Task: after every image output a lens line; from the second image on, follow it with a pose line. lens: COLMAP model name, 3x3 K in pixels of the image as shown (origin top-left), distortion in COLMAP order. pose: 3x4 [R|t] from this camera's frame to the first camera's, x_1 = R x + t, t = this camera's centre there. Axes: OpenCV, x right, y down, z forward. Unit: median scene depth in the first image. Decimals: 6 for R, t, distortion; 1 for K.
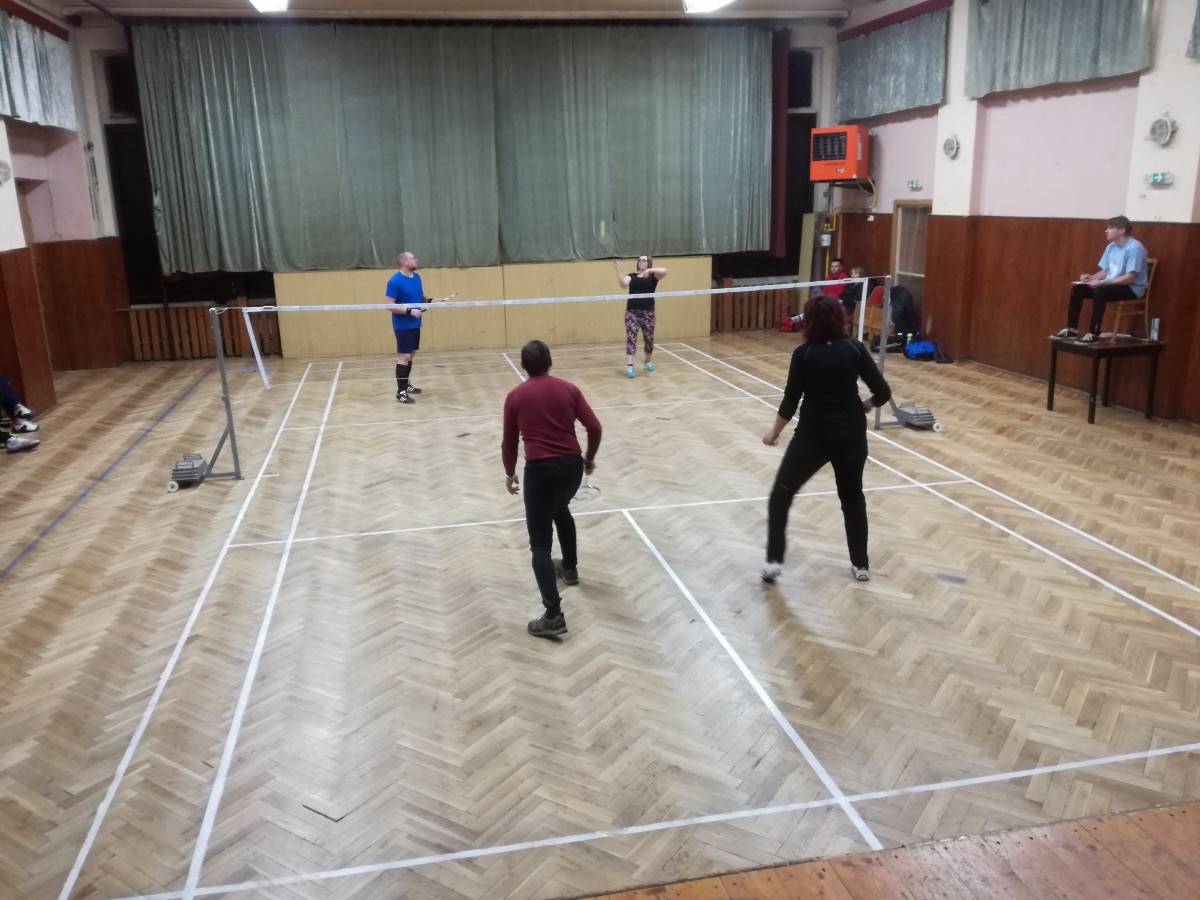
lens RADIAL K [[1005.0, 0, 587.0], [0, 1005.0, 471.4], [0, 0, 1]] dist [0.079795, -0.136344]
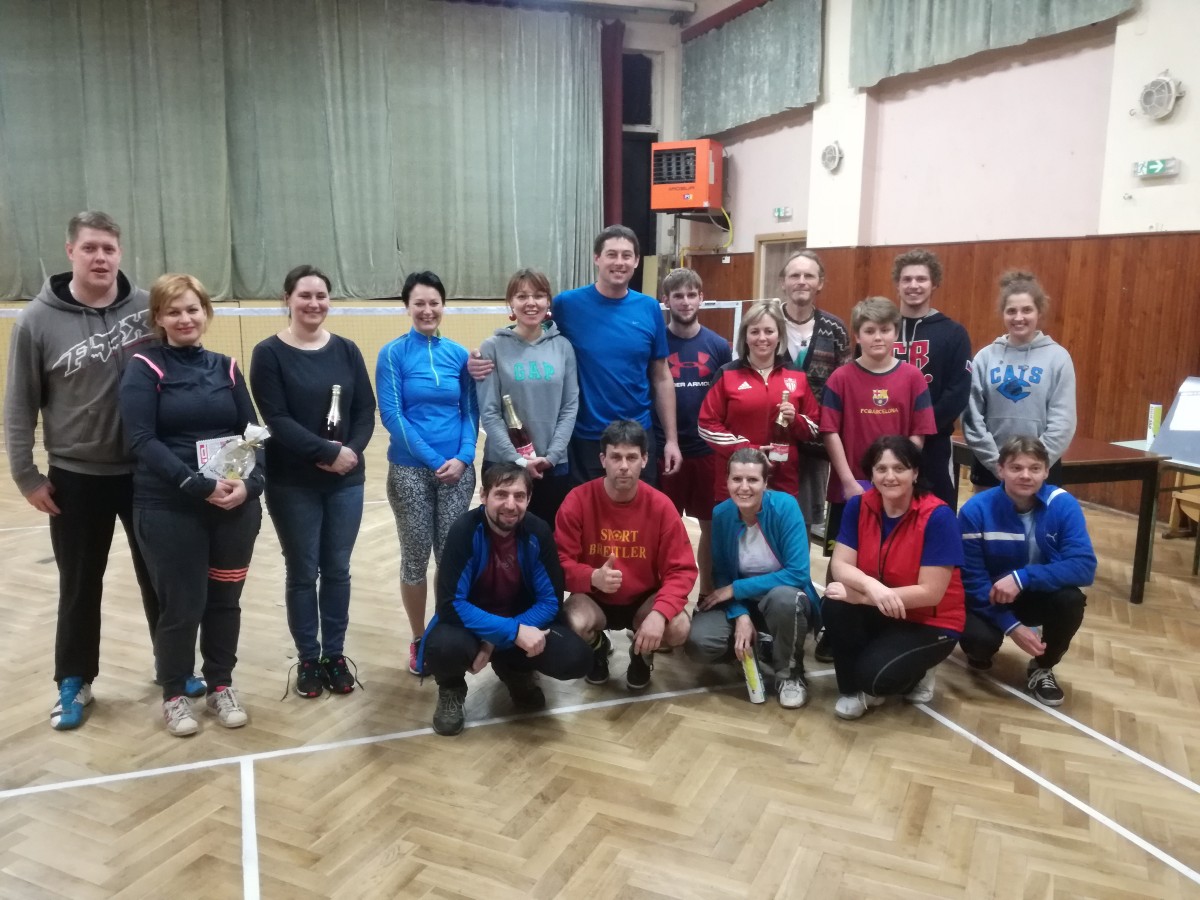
lens RADIAL K [[1005.0, 0, 590.9], [0, 1005.0, 468.0], [0, 0, 1]] dist [0.079795, -0.136344]
pose [[0.988745, 0.002799, 0.149583, 0.065120], [0.009195, 0.996798, -0.079436, -0.028568], [-0.149326, 0.079917, 0.985553, 0.285736]]
